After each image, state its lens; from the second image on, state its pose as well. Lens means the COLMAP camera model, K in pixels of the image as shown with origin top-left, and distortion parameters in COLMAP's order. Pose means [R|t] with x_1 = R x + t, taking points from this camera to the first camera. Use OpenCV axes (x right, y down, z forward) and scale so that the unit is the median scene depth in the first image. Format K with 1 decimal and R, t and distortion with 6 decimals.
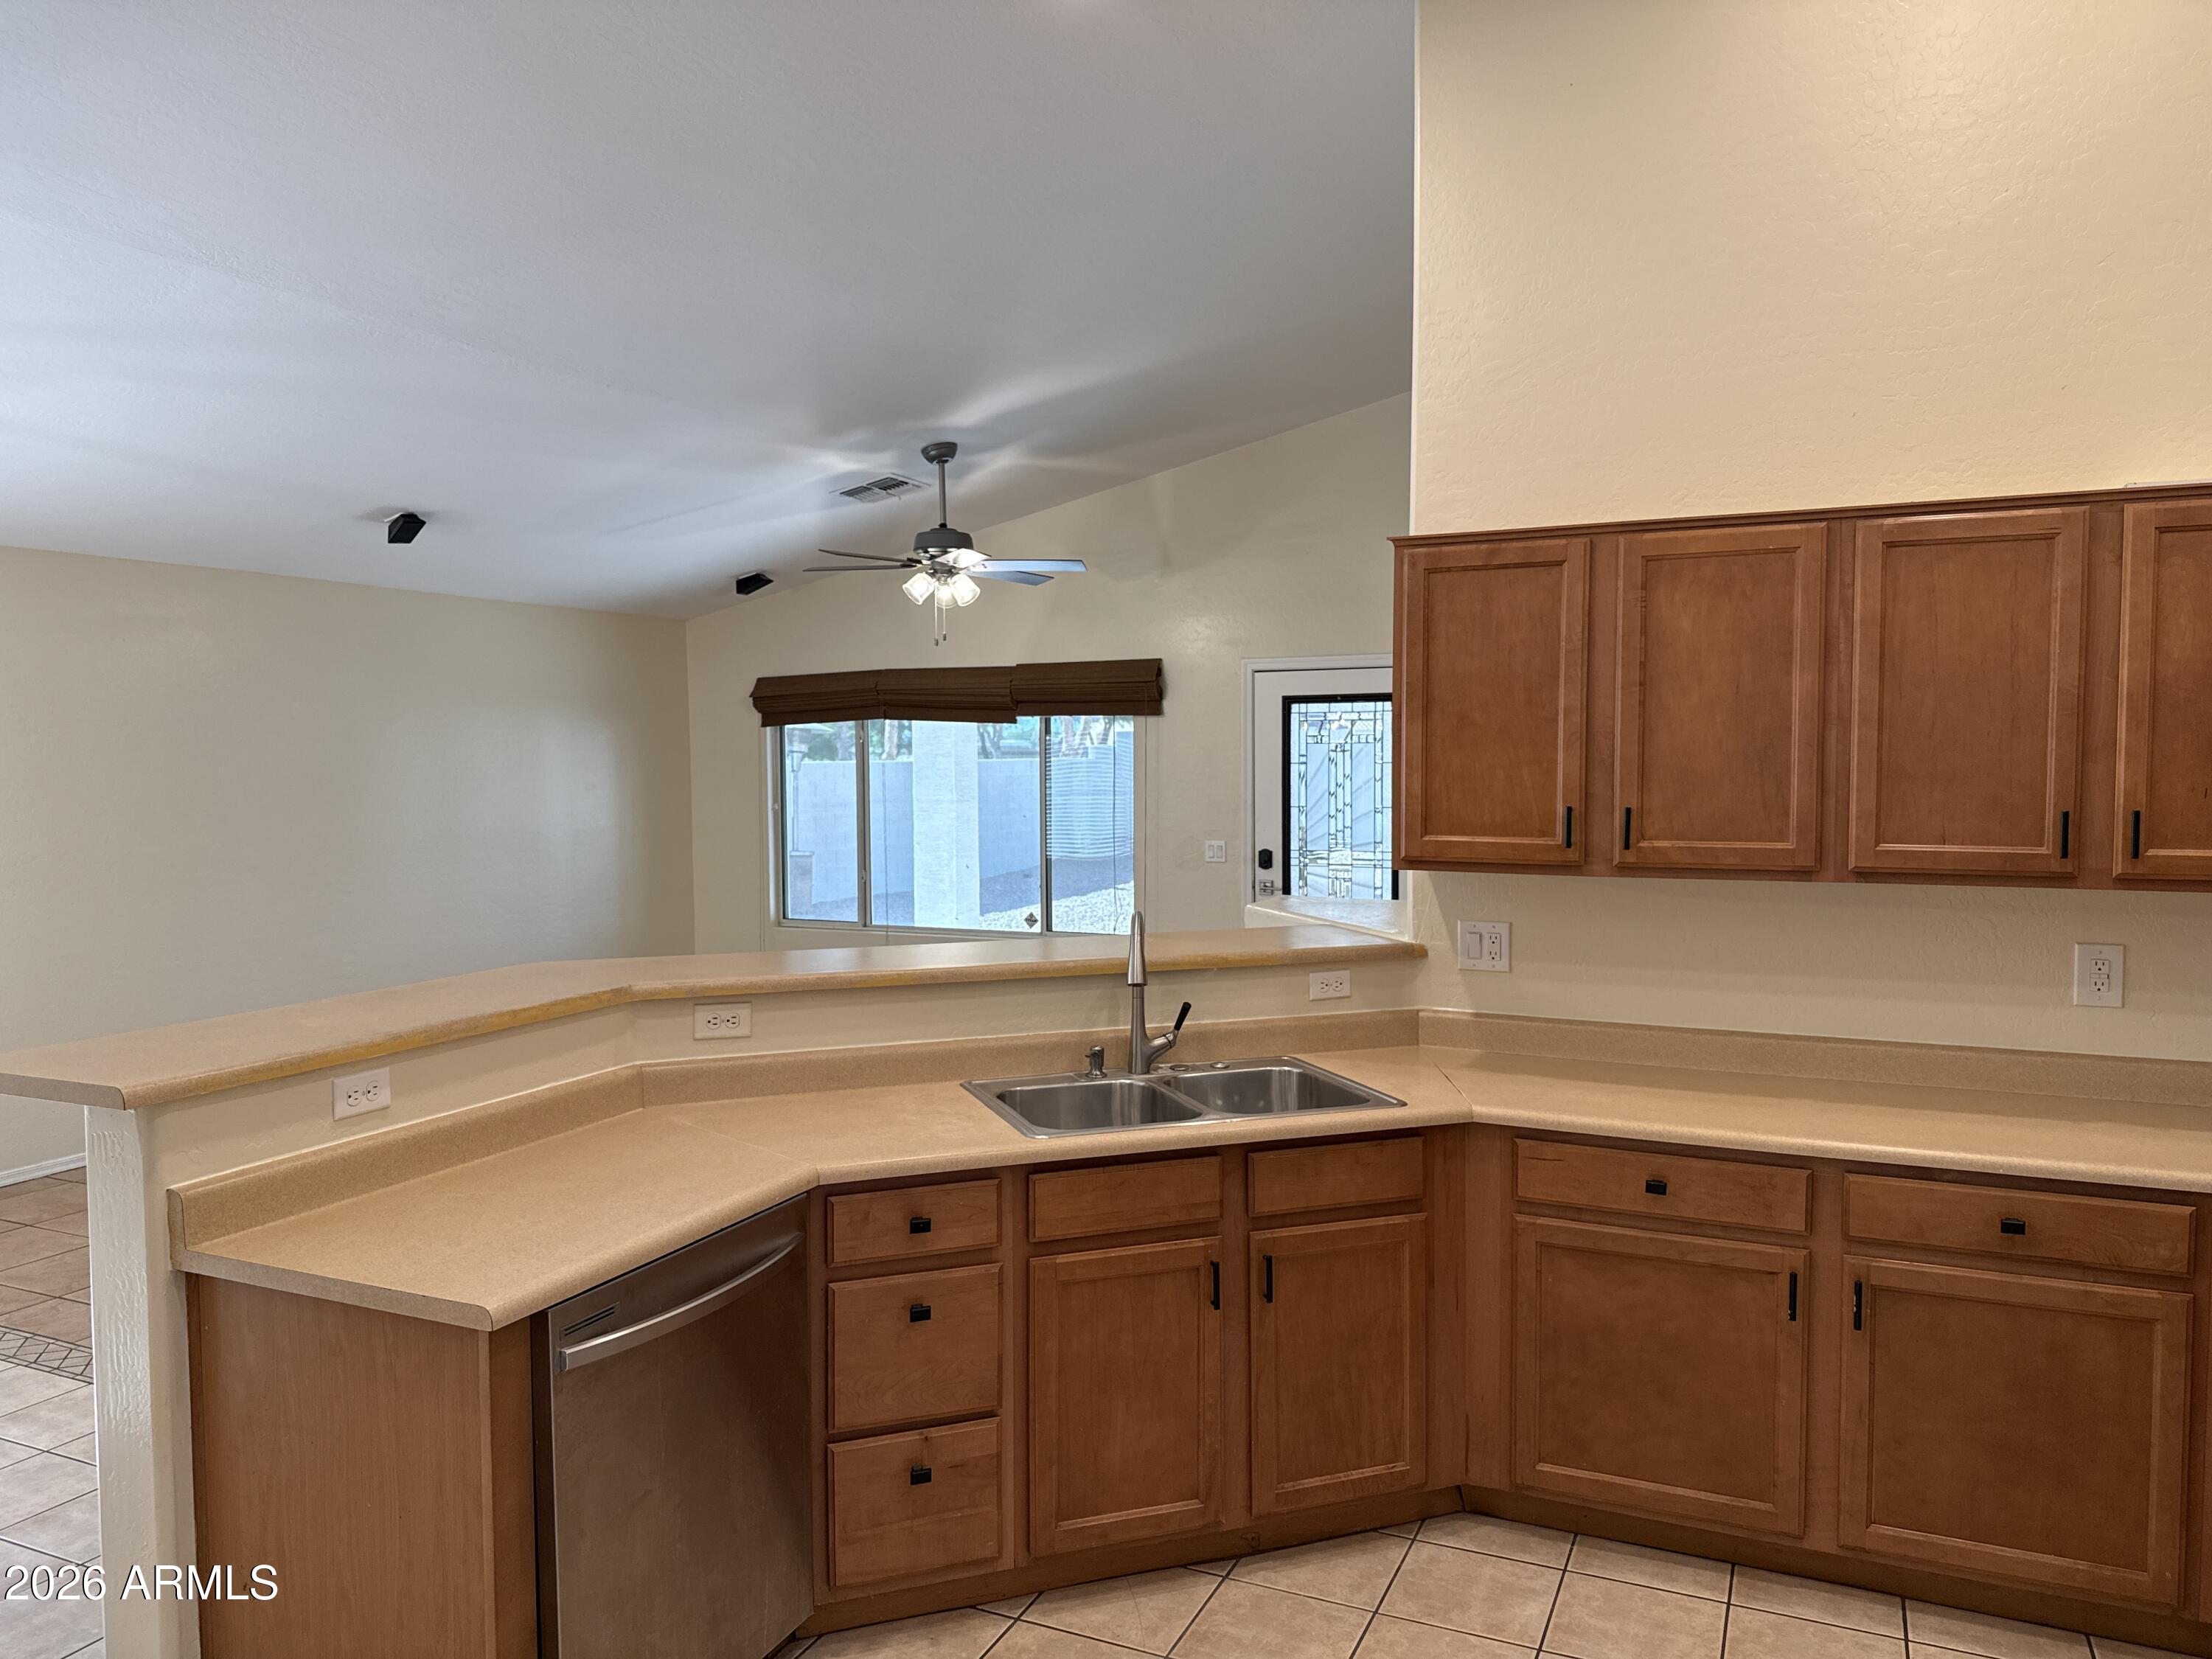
lens RADIAL K [[1533.1, 0, 1106.0], [0, 1533.1, 829.5], [0, 0, 1]] dist [0.282905, -0.326847]
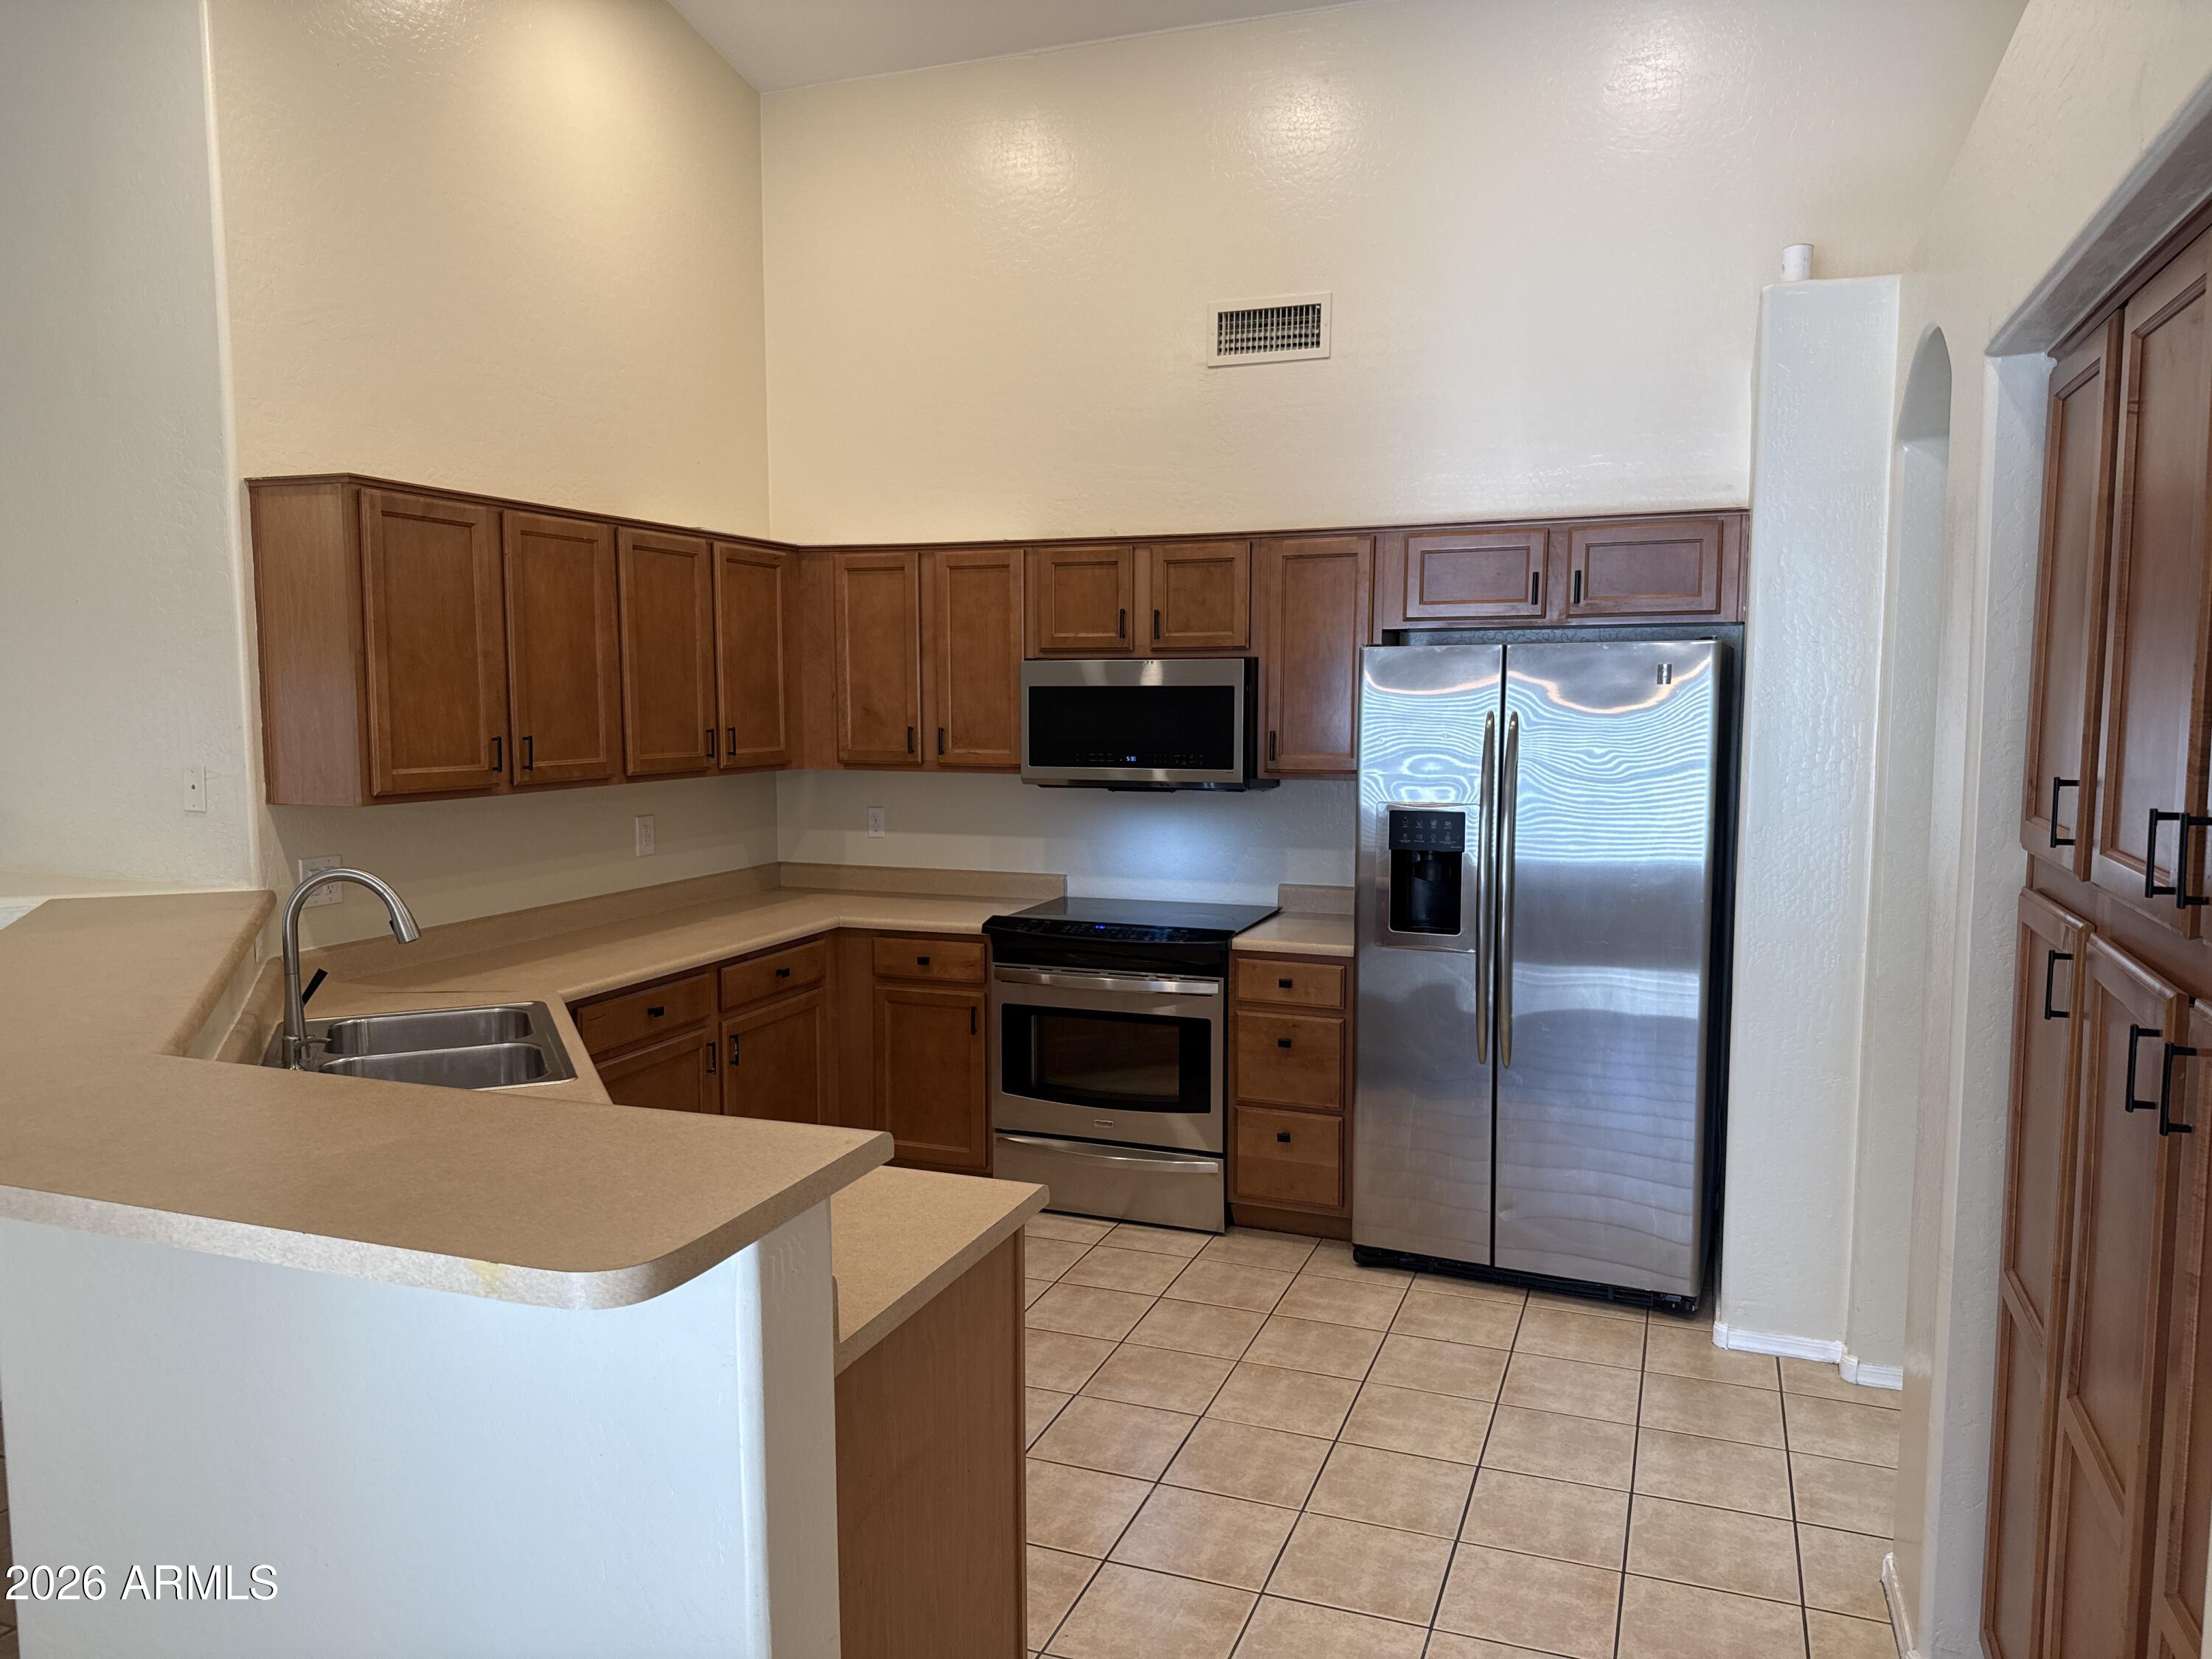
lens RADIAL K [[1568.5, 0, 1112.3], [0, 1568.5, 848.2], [0, 0, 1]] dist [0.037672, -0.084392]
pose [[-0.029342, -0.104545, 0.994087, -0.932798], [0.039399, 0.993622, 0.105659, -0.039761], [-0.998793, 0.042266, -0.025036, 0.599345]]
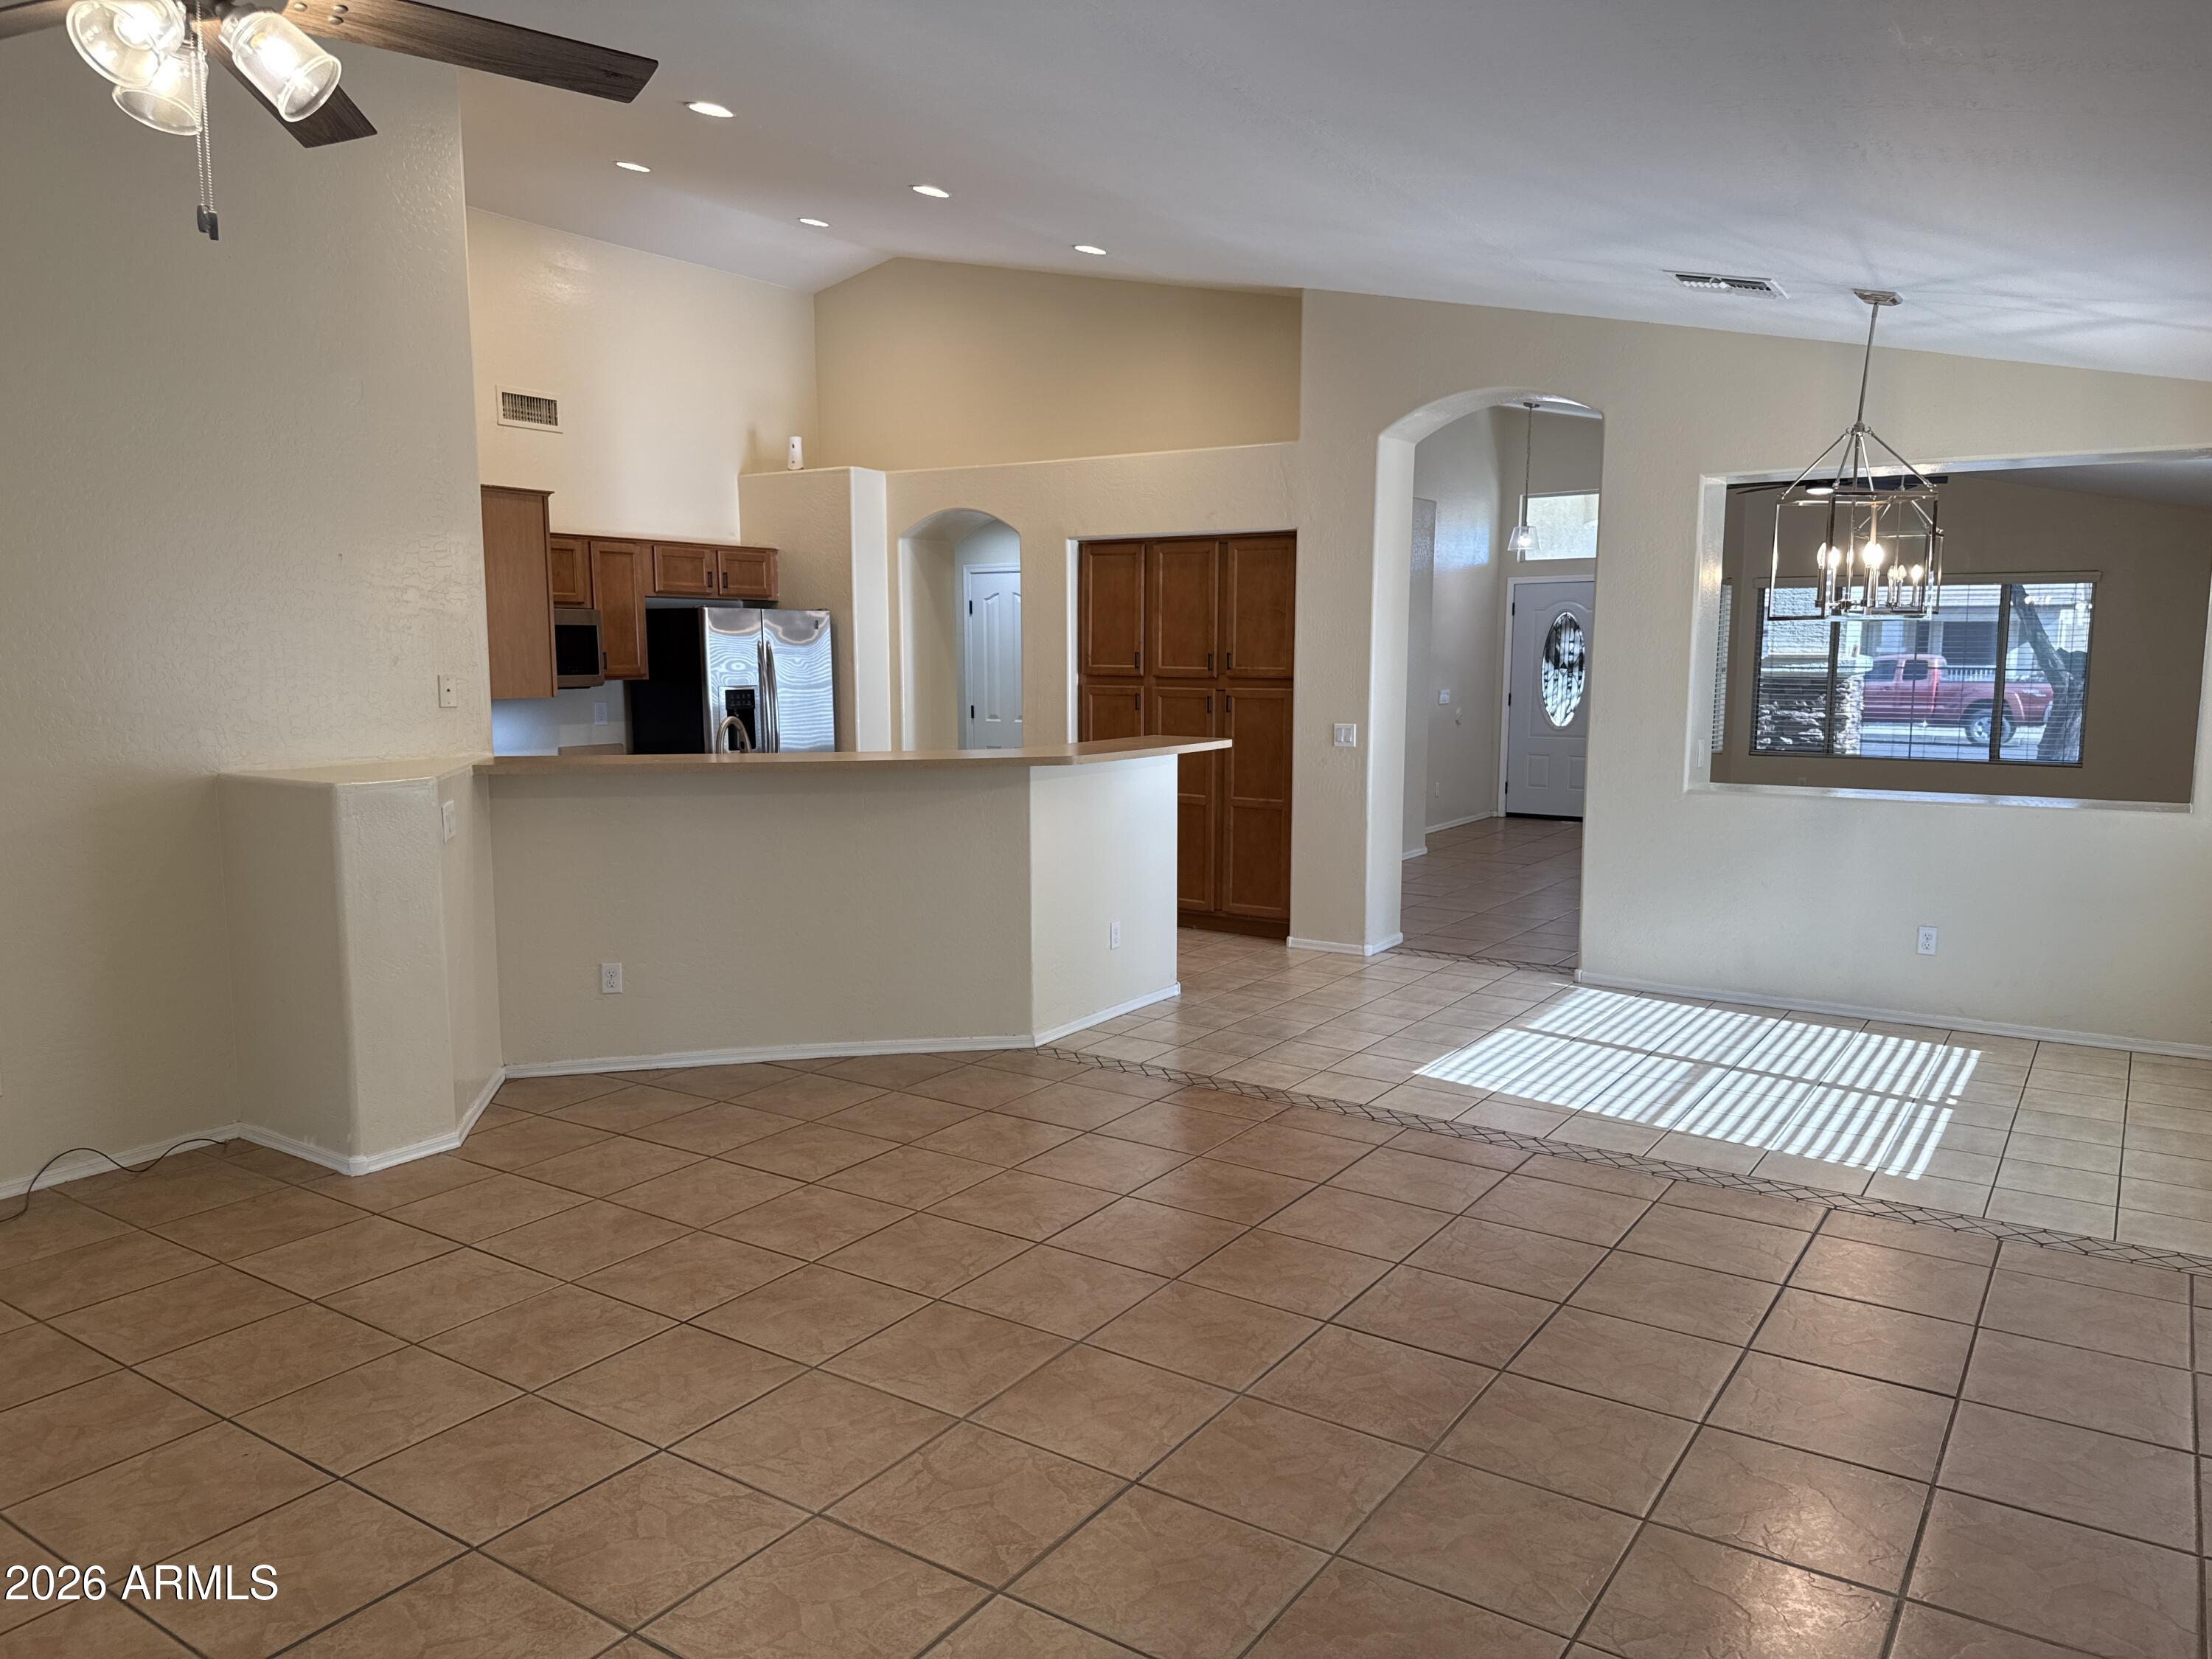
lens RADIAL K [[1568.5, 0, 1112.3], [0, 1568.5, 848.2], [0, 0, 1]] dist [0.037672, -0.084392]
pose [[-0.984734, -0.033613, 0.170788, -0.752227], [-0.004814, 0.986062, 0.166309, -0.099311], [-0.173998, 0.162948, -0.971171, 2.753140]]
